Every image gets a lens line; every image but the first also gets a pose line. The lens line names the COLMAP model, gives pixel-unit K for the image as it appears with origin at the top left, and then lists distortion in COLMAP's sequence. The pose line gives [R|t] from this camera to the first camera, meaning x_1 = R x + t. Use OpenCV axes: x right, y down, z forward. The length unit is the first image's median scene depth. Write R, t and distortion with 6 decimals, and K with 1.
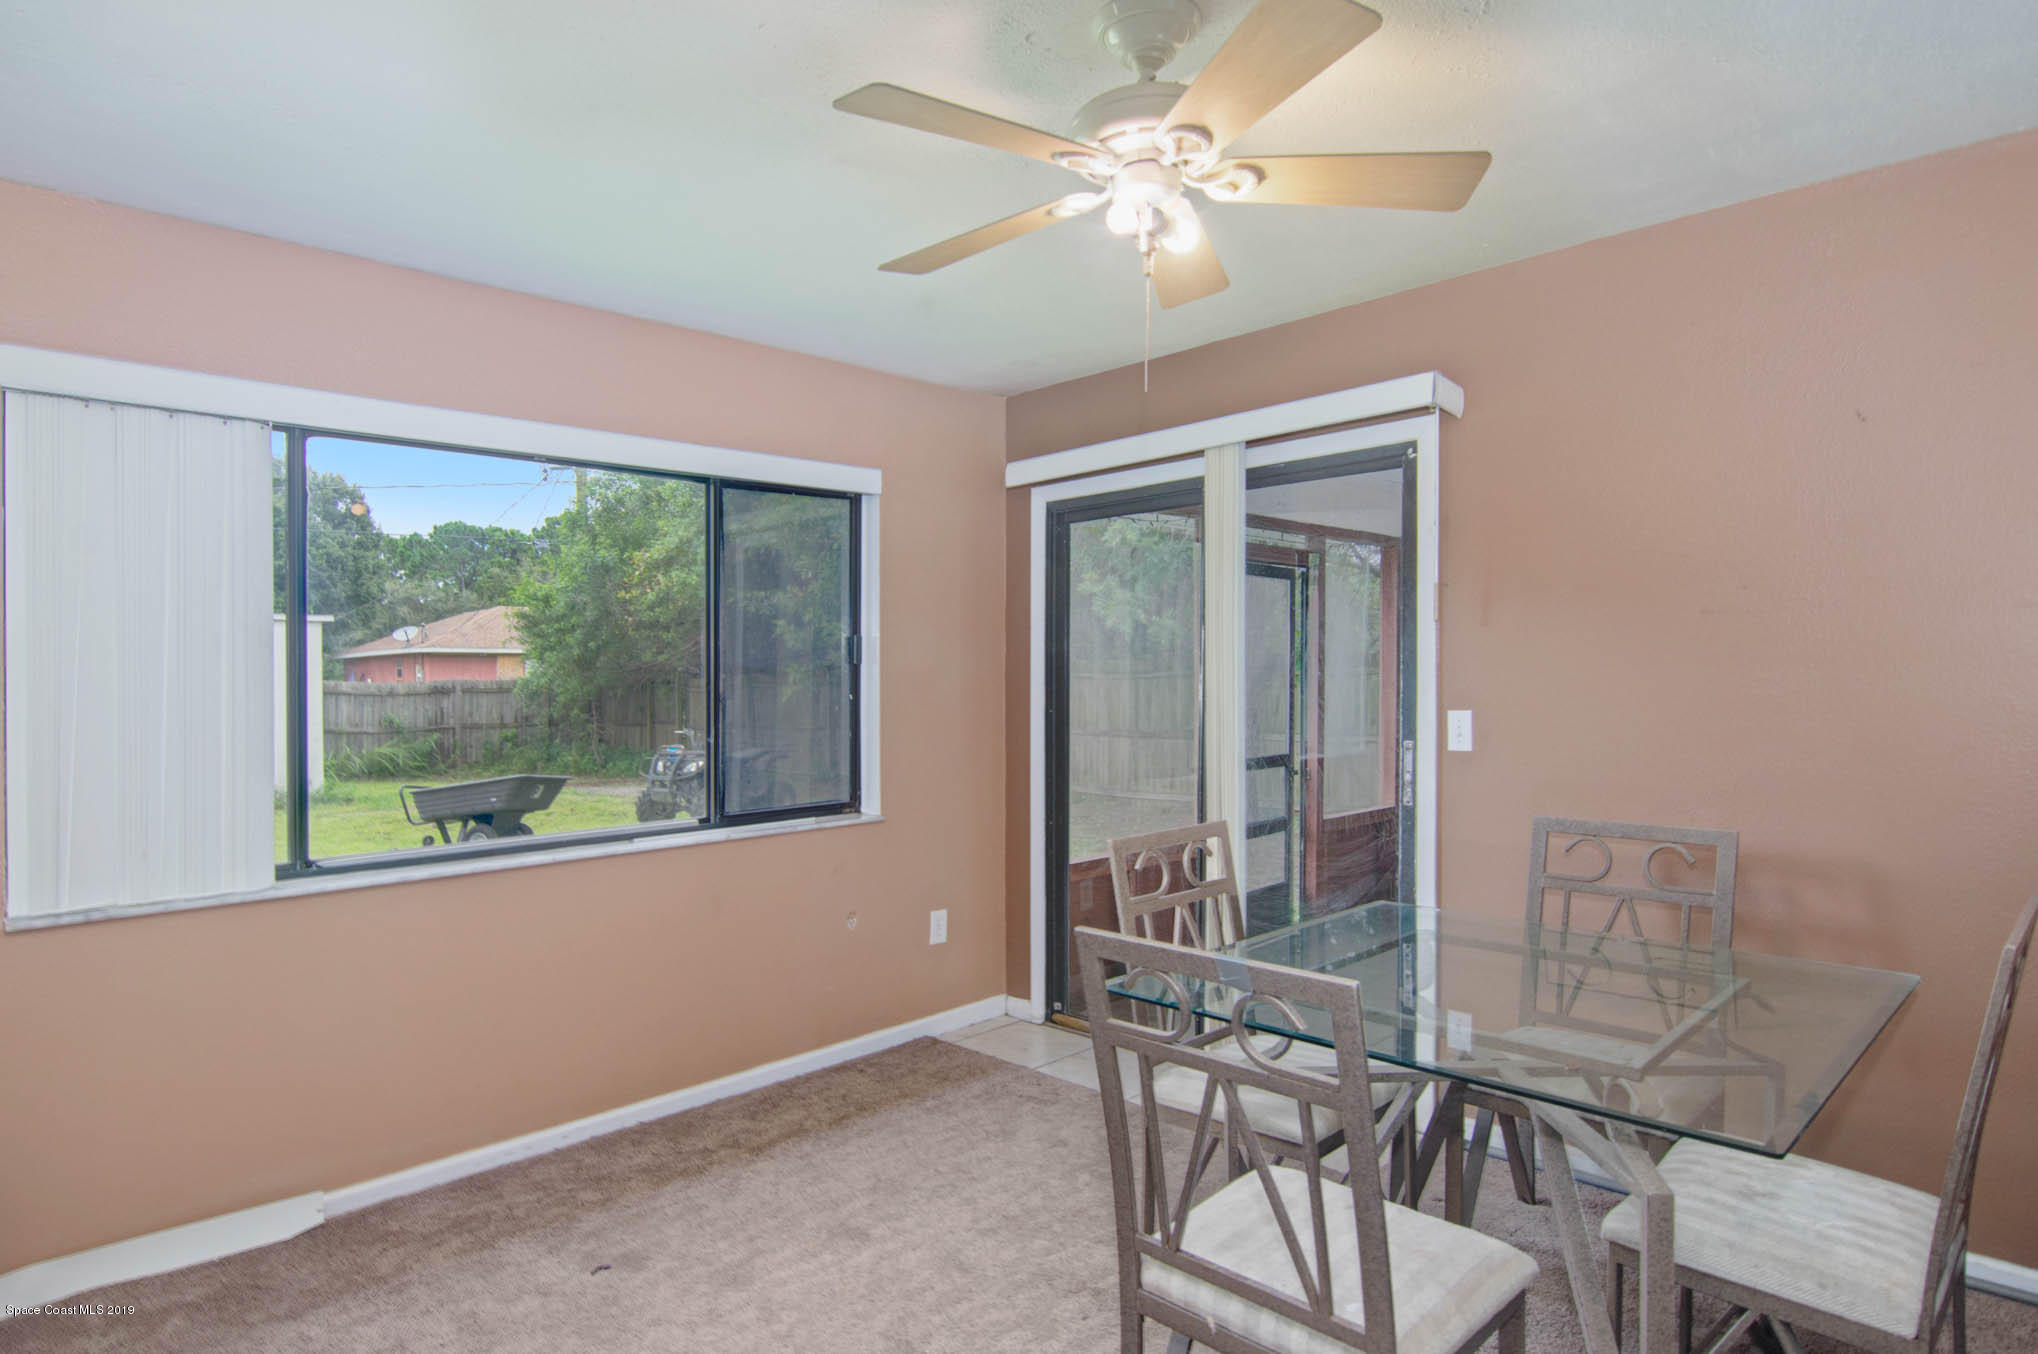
lens RADIAL K [[1160.7, 0, 1014.6], [0, 1160.7, 682.8], [0, 0, 1]] dist [-0.005922, -0.000410]
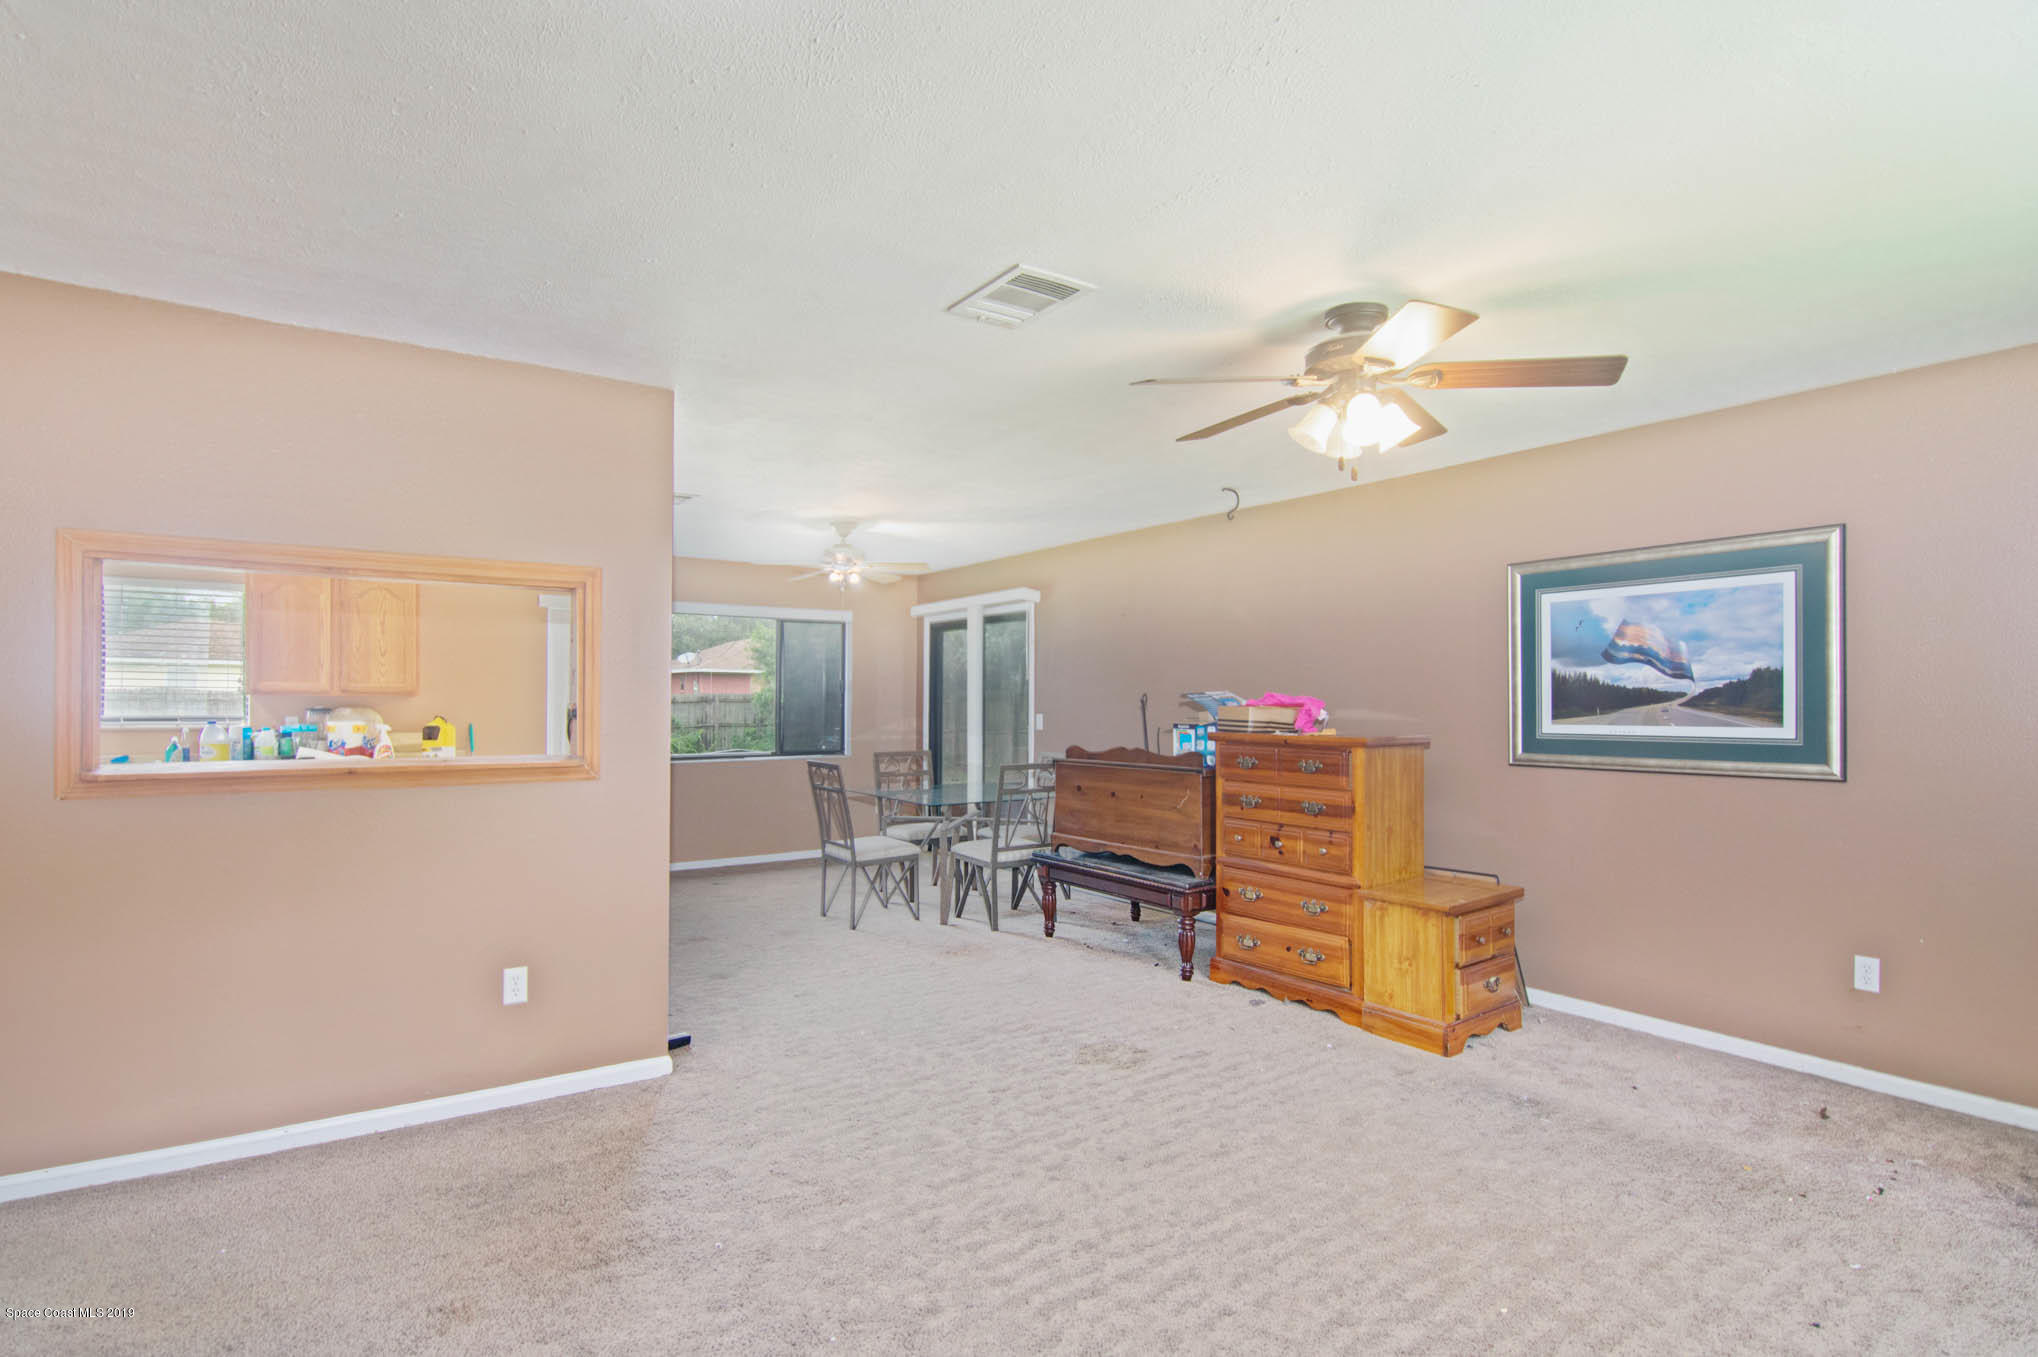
lens RADIAL K [[1007.5, 0, 1025.8], [0, 1007.5, 683.0], [0, 0, 1]] dist [-0.009067, -0.003384]
pose [[0.986851, 0.012779, -0.161125, 0.113441], [-0.015486, 0.999759, -0.015554, -0.001665], [0.160888, 0.017845, 0.986811, -0.197788]]
